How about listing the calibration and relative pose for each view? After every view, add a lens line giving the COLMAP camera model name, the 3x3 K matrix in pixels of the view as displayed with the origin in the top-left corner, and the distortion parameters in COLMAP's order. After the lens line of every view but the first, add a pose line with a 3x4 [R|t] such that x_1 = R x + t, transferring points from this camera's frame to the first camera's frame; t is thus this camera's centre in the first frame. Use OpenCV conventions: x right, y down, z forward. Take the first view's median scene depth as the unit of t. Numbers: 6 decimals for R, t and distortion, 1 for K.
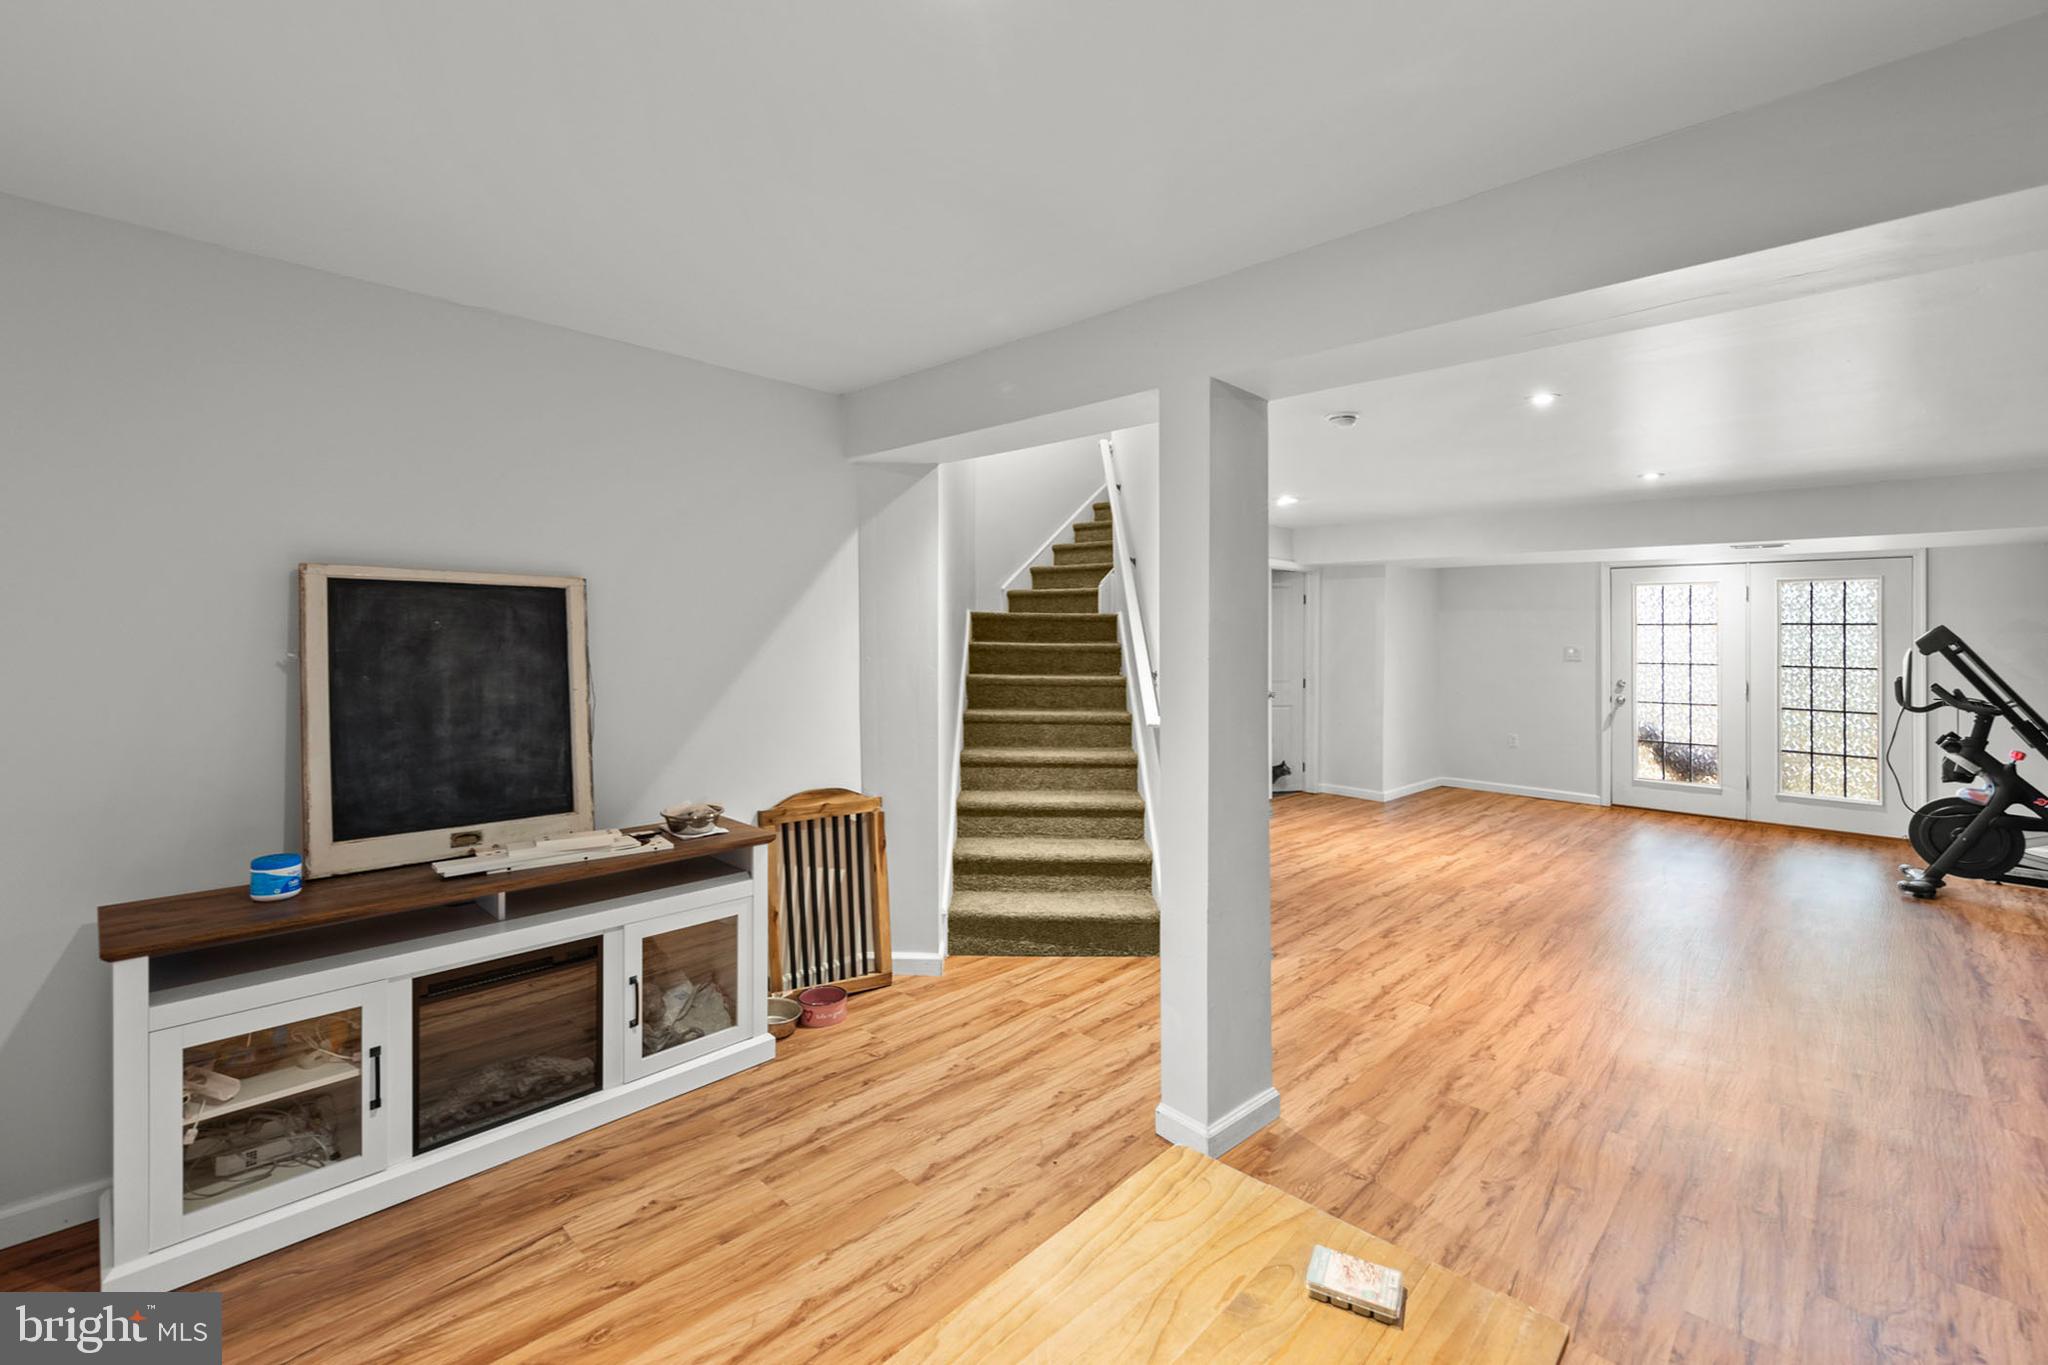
lens RADIAL K [[887.3, 0, 1057.4], [0, 887.3, 634.4], [0, 0, 1]] dist [0.007192, -0.000262]
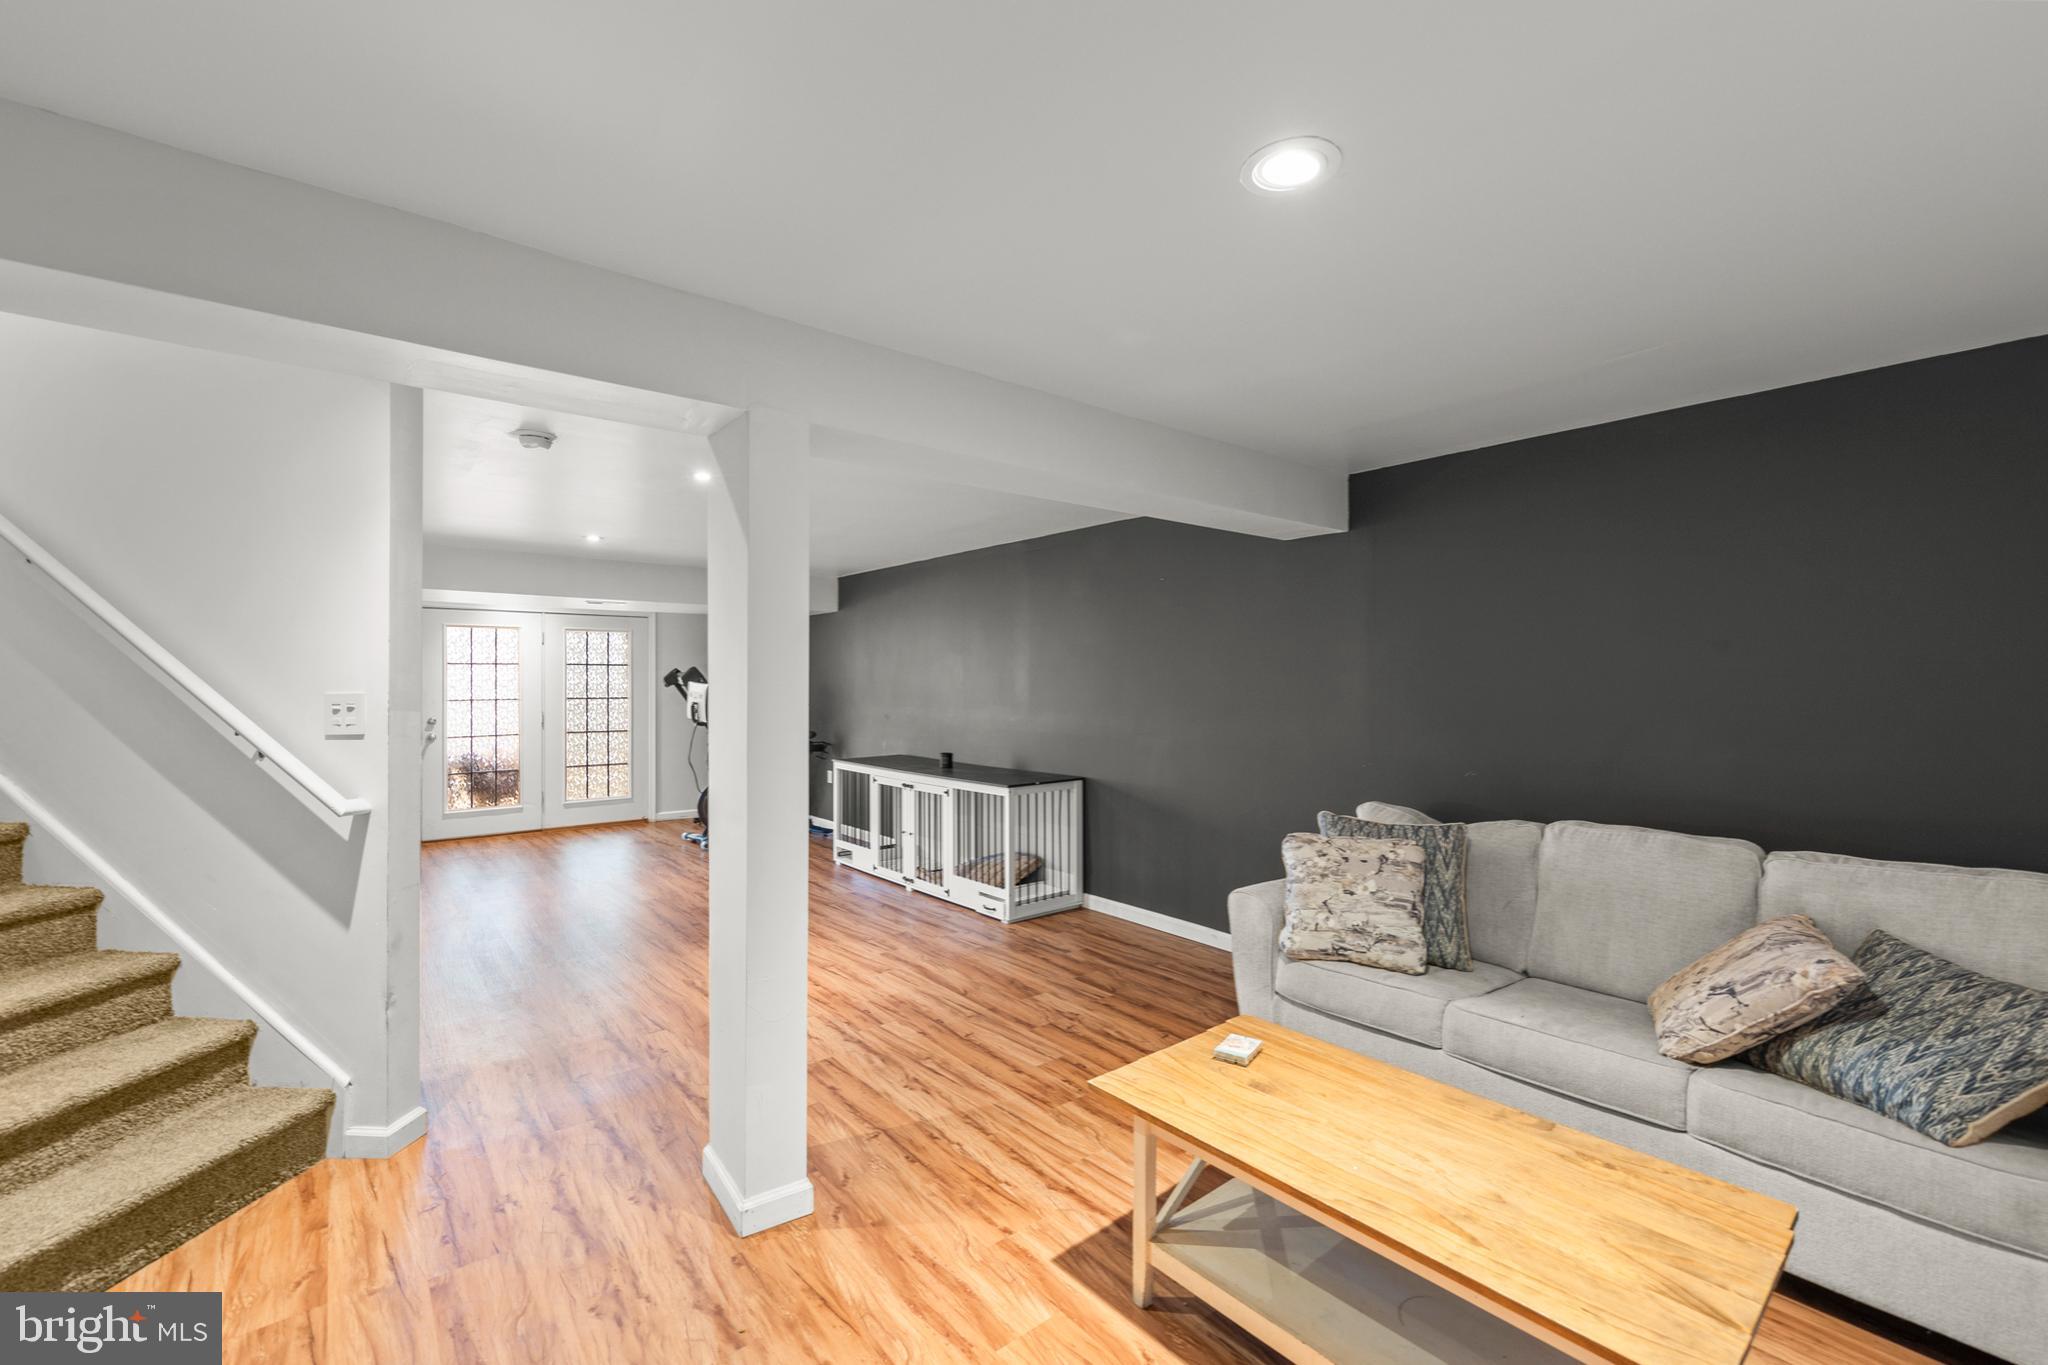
lens RADIAL K [[822.3, 0, 1037.4], [0, 822.3, 671.6], [0, 0, 1]] dist [0.000334, -0.001183]
pose [[0.129097, -0.001976, 0.991630, -0.532822], [-0.003512, 0.999991, 0.002450, -0.015188], [-0.991626, -0.003799, 0.129089, 0.465600]]
